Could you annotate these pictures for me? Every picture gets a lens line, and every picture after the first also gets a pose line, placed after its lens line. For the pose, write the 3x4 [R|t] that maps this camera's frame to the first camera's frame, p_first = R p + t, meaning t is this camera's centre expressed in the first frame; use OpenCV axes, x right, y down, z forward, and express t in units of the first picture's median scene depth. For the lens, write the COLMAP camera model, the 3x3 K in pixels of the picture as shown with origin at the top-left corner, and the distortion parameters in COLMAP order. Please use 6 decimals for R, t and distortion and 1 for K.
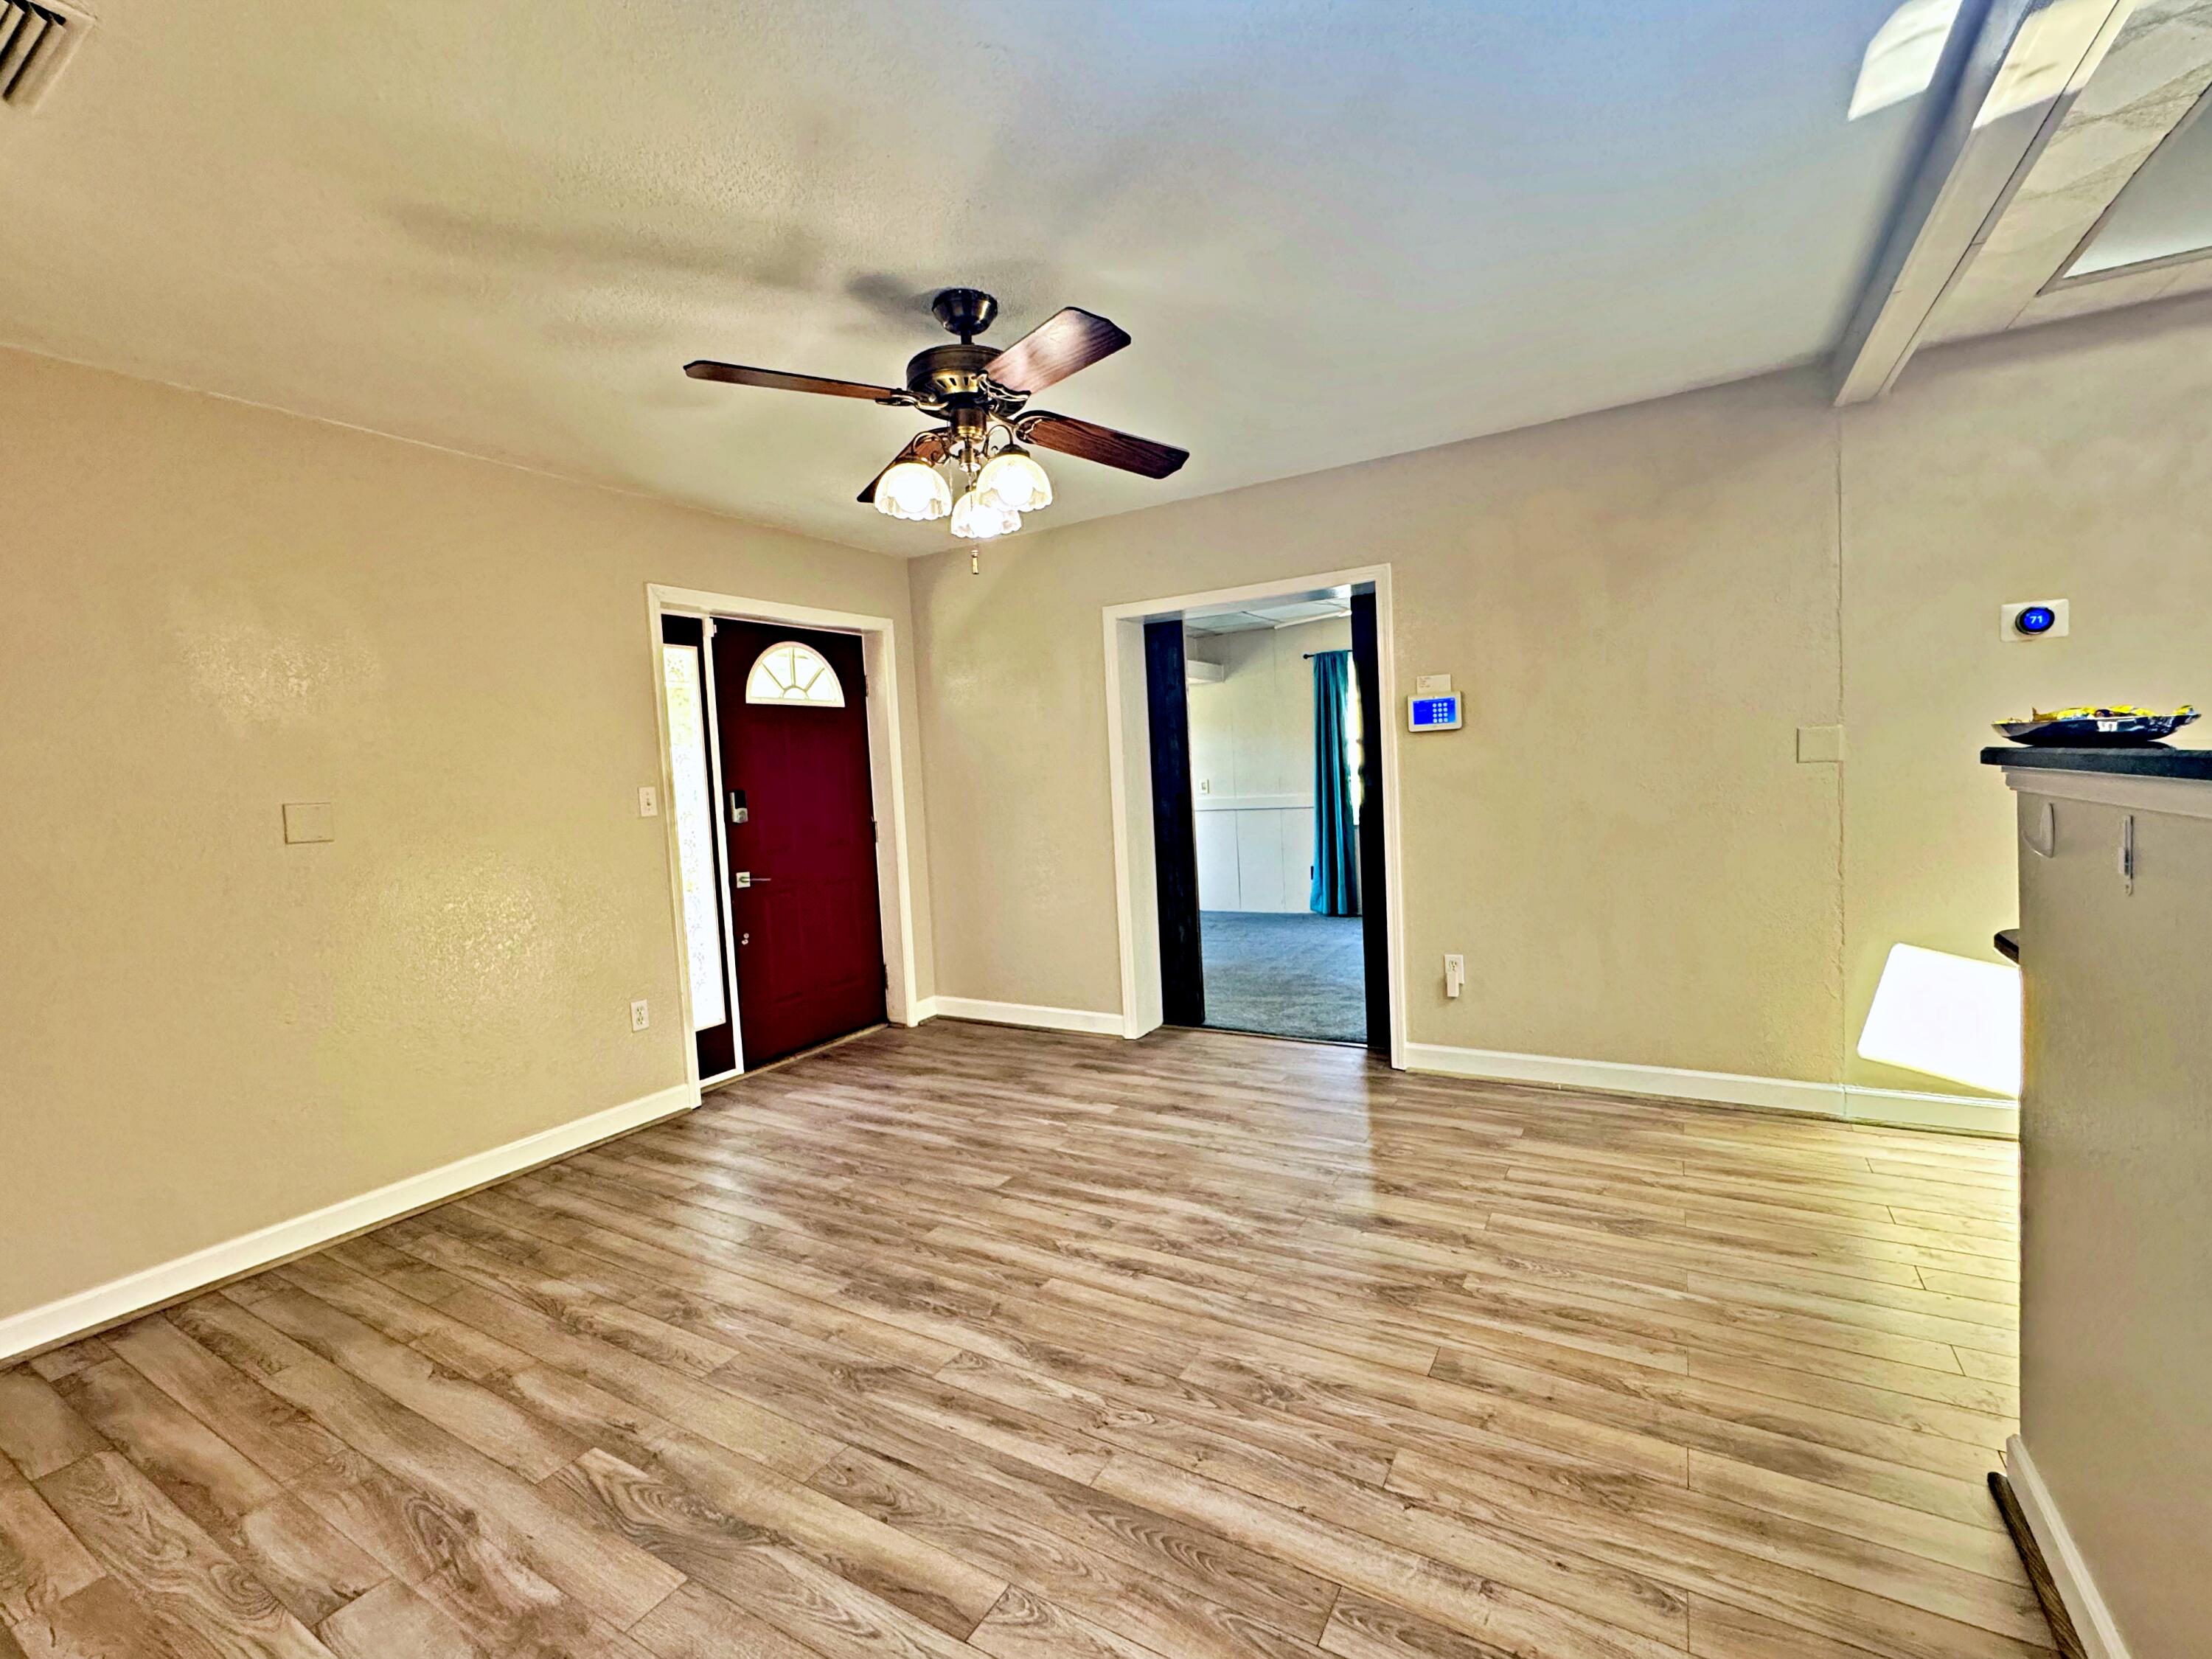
lens RADIAL K [[887.3, 0, 1103.2], [0, 887.3, 827.9], [0, 0, 1]] dist [-0.002889, 0.000360]
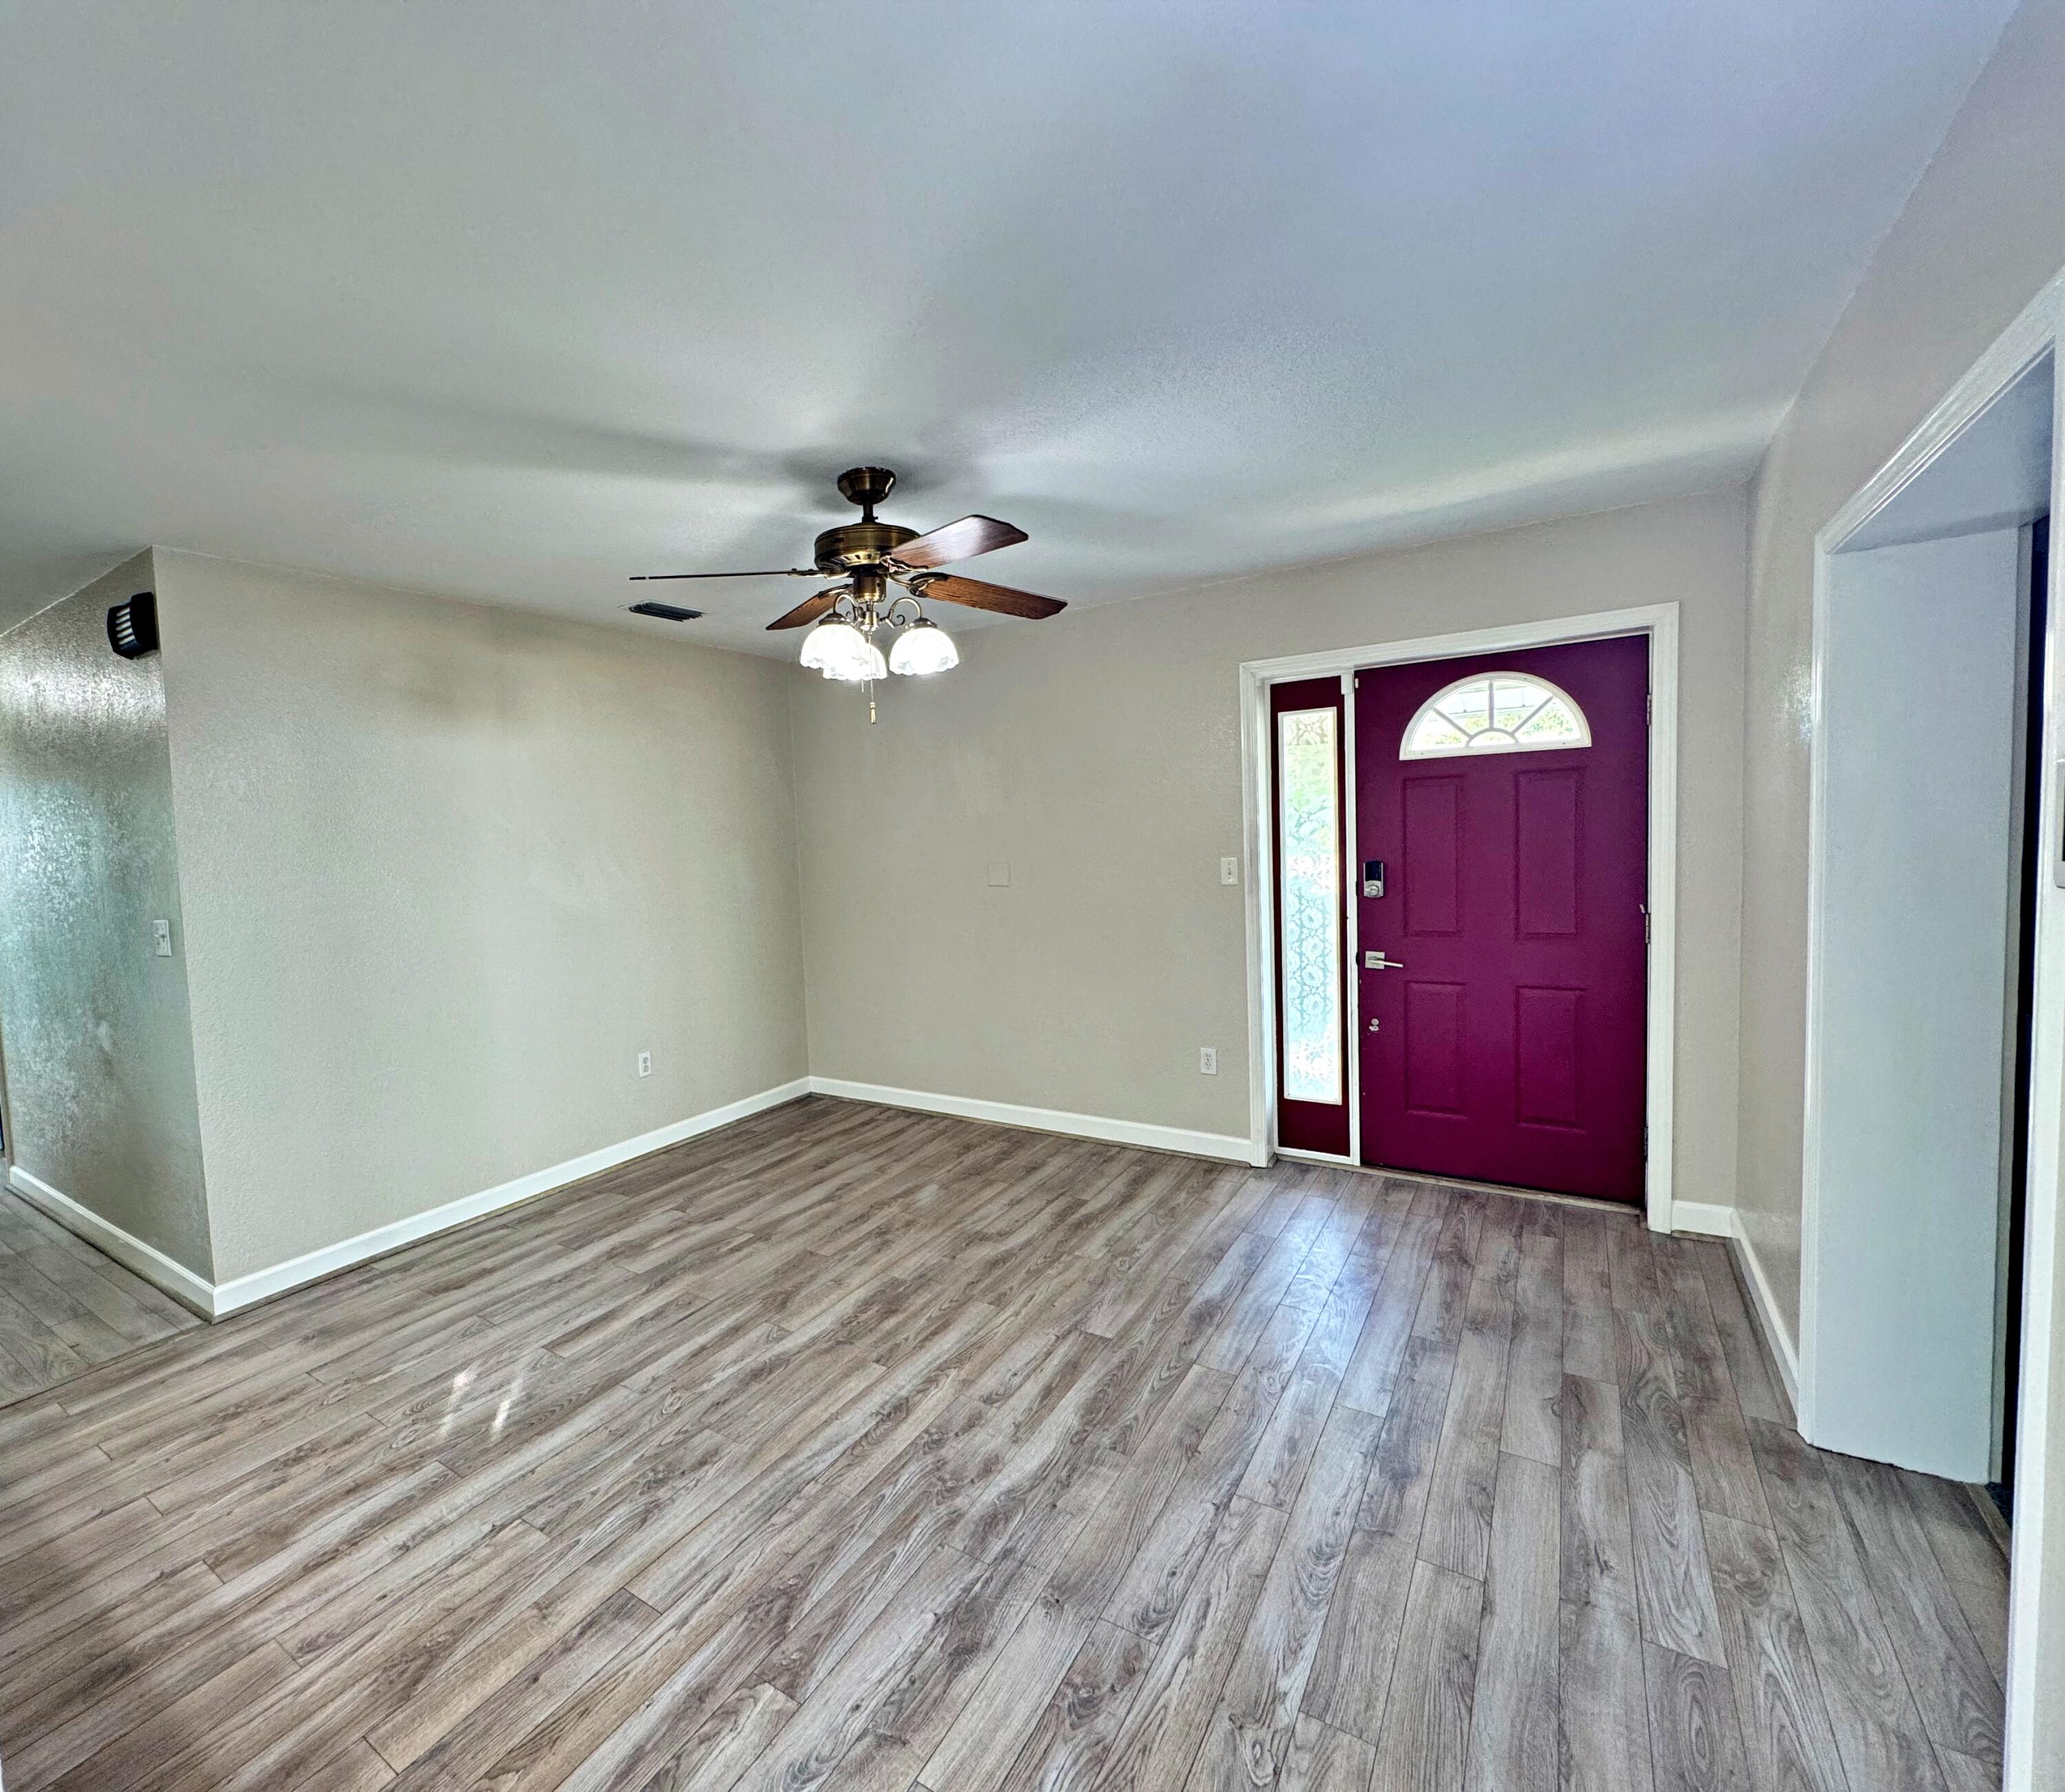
lens RADIAL K [[1050.7, 0, 1031.1], [0, 1050.7, 891.5], [0, 0, 1]] dist [-0.004394, 0.000625]
pose [[-0.015387, 0.122852, -0.992306, 1.183359], [-0.023345, 0.992109, 0.123189, -0.243470], [0.999609, 0.025061, -0.012398, 1.214491]]
